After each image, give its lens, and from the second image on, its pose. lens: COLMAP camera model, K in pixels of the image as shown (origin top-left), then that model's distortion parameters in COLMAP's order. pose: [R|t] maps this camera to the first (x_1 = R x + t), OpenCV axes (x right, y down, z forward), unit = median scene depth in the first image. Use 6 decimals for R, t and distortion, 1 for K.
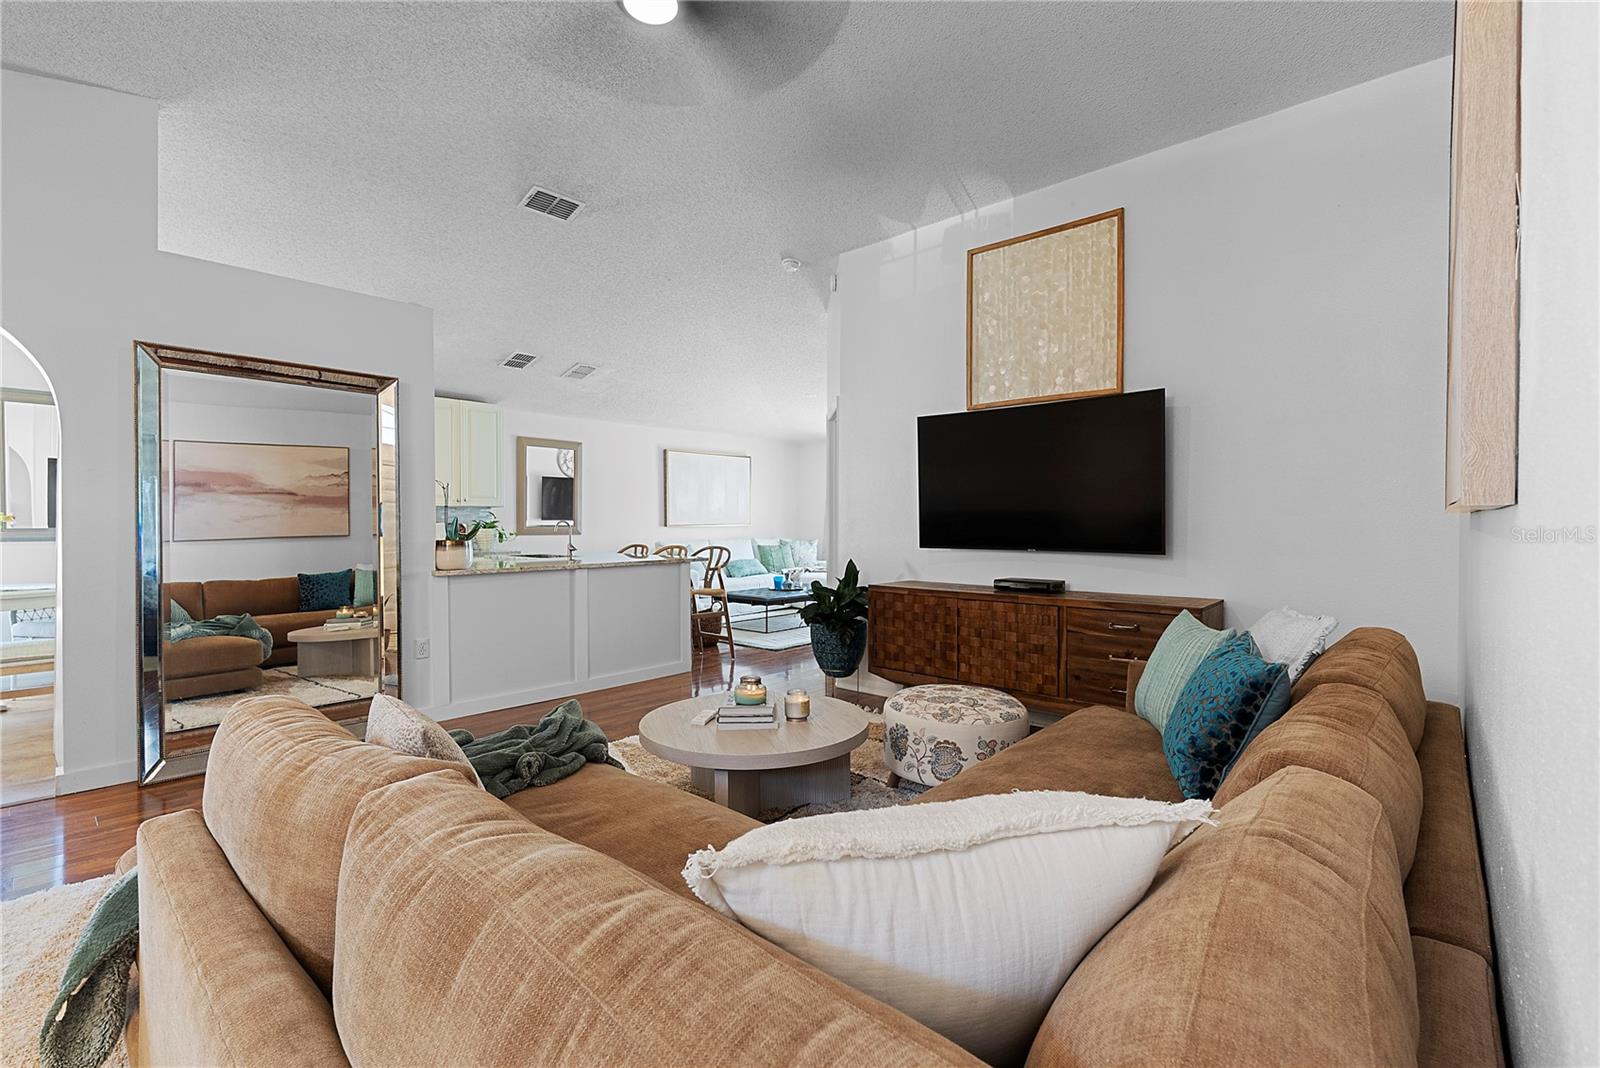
lens RADIAL K [[717.7, 0, 801.4], [0, 717.7, 524.3], [0, 0, 1]] dist [-0.004106, -0.000060]
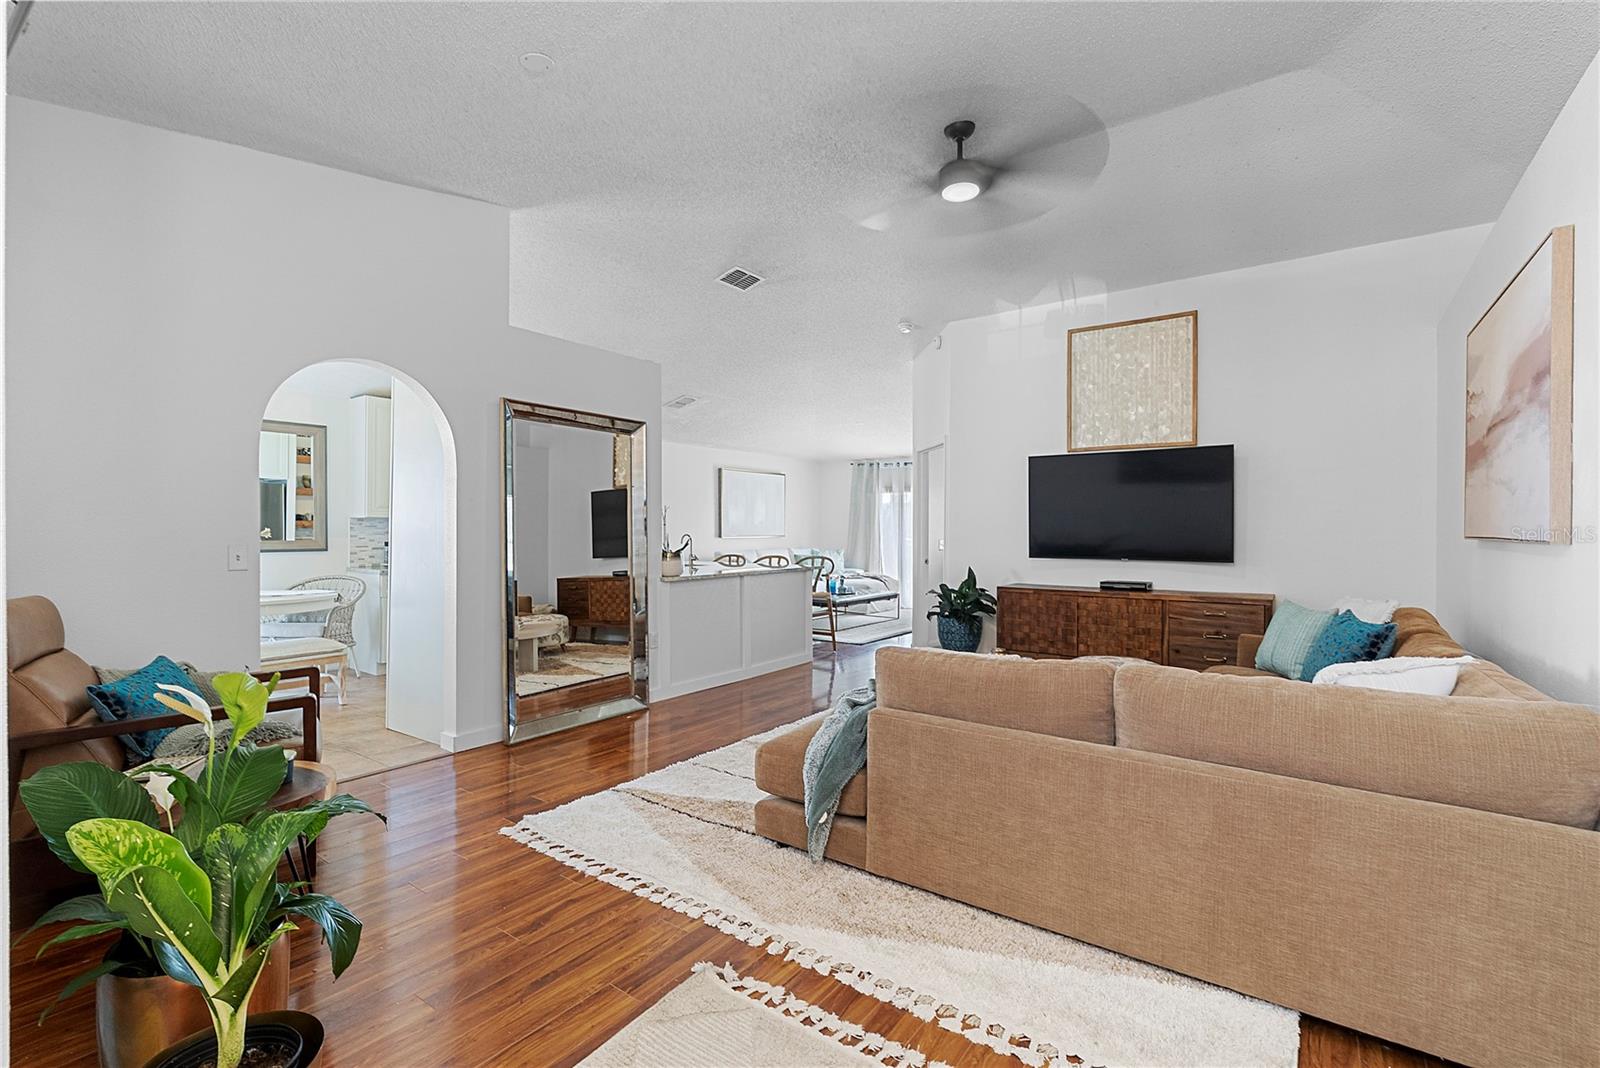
lens RADIAL K [[717.7, 0, 807.6], [0, 717.7, 530.2], [0, 0, 1]] dist [-0.004106, -0.000060]
pose [[0.993697, 0.002370, 0.112076, -0.403104], [-0.002112, 0.999995, -0.002416, -0.013795], [-0.112081, 0.002164, 0.993697, -0.253887]]
